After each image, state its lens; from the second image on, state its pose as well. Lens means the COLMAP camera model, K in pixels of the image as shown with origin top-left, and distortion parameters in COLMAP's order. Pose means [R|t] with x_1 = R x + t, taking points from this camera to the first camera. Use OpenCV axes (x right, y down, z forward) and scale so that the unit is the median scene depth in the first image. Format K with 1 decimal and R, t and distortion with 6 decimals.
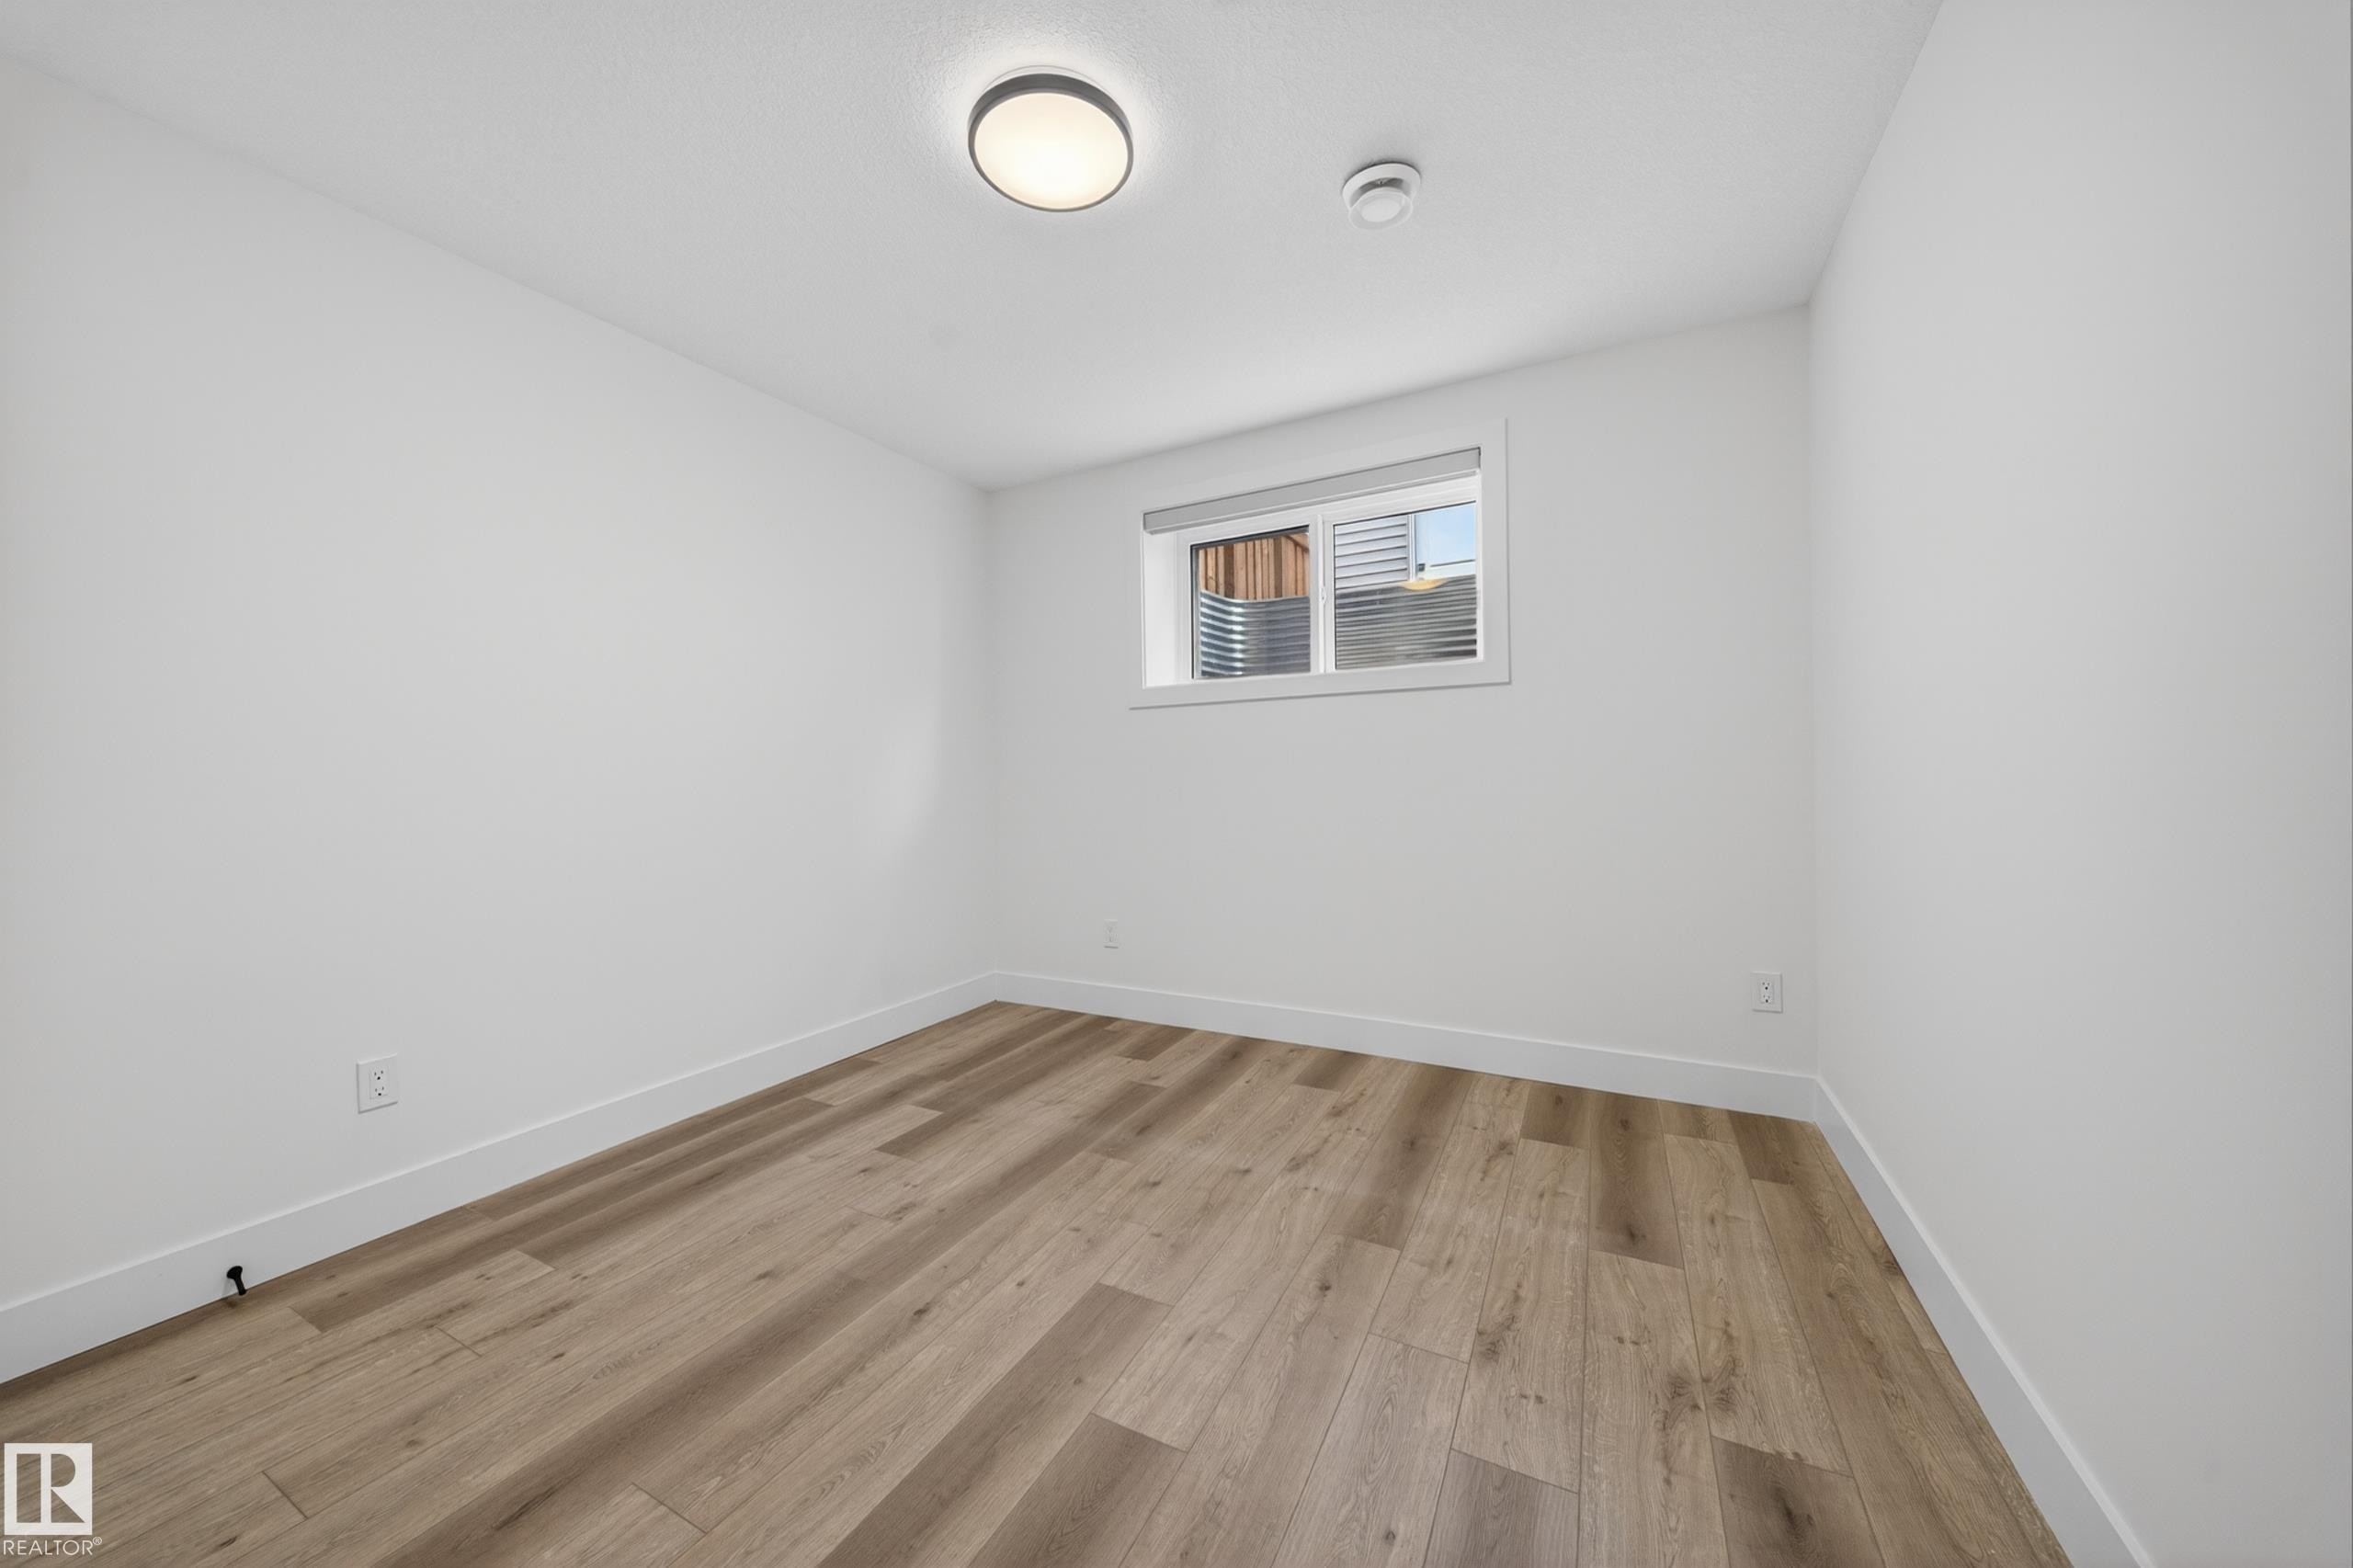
lens RADIAL K [[823.9, 0, 1156.7], [0, 823.9, 779.5], [0, 0, 1]] dist [-0.001847, -0.001693]
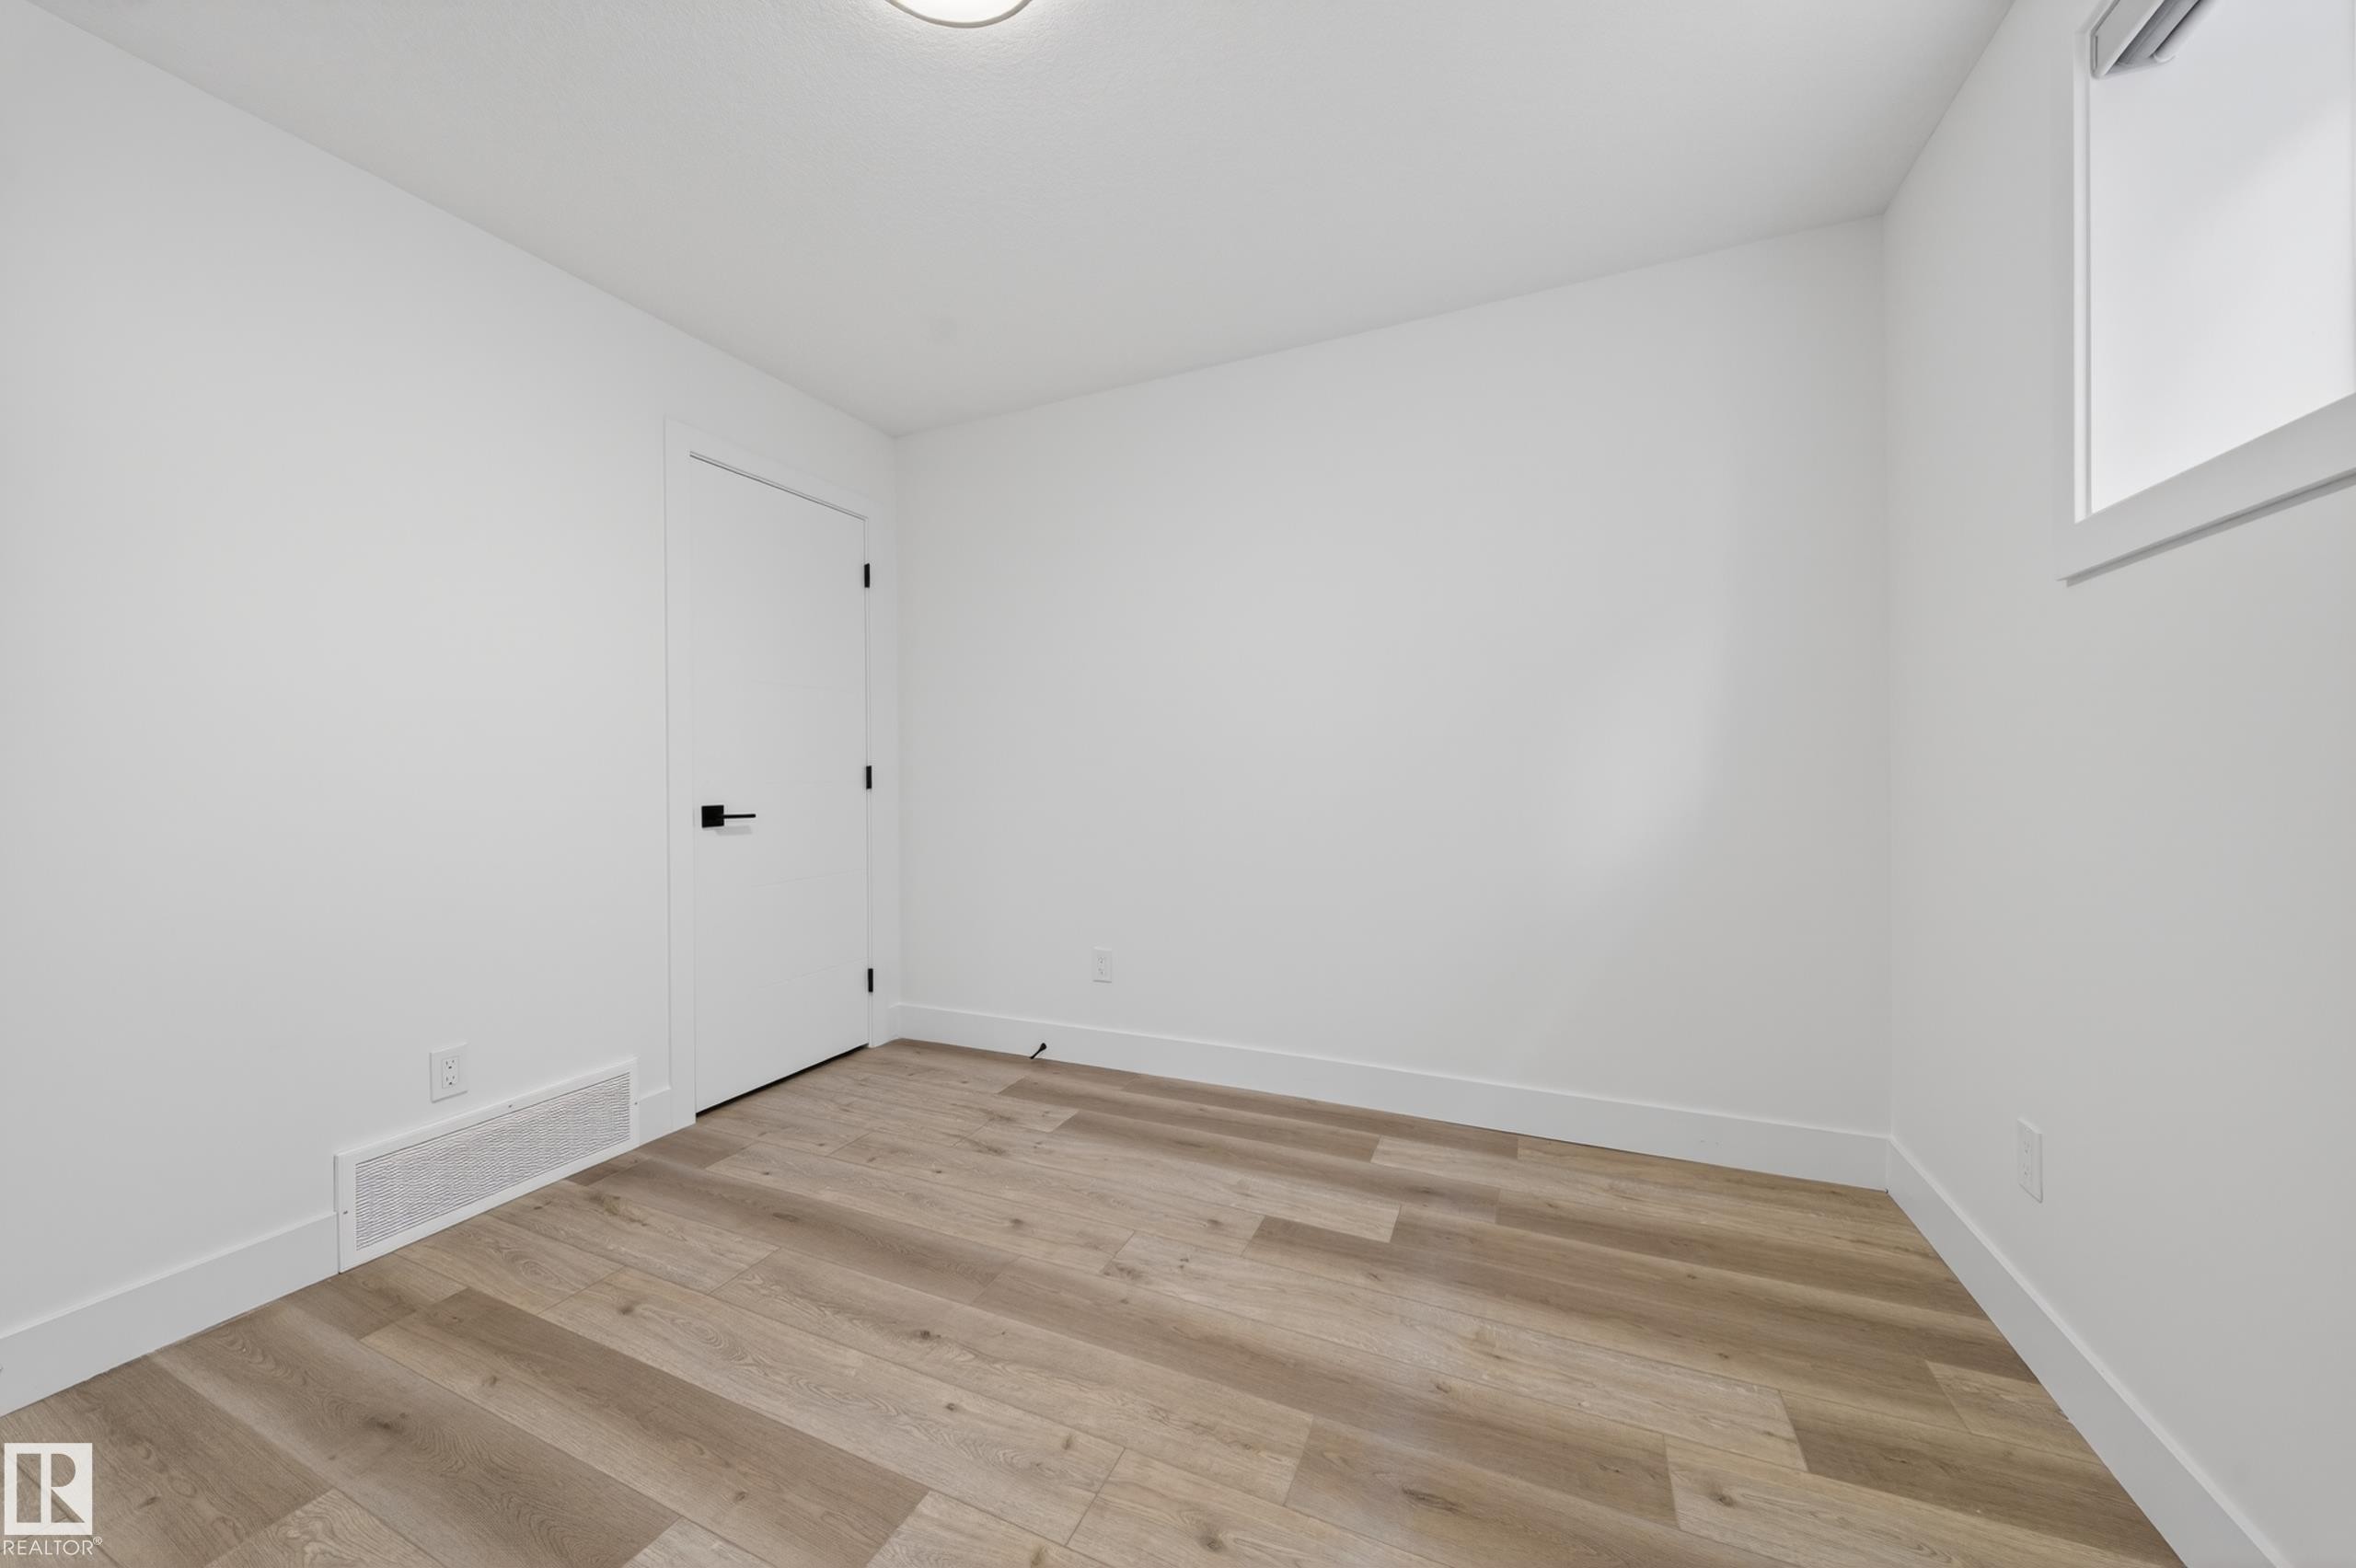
lens RADIAL K [[824.9, 0, 1165.8], [0, 824.9, 769.4], [0, 0, 1]] dist [-0.001847, -0.001693]
pose [[0.073773, 0.021244, -0.997049, 0.488637], [0.002636, 0.999765, 0.021496, -0.016597], [0.997272, -0.004214, 0.073700, 0.889129]]
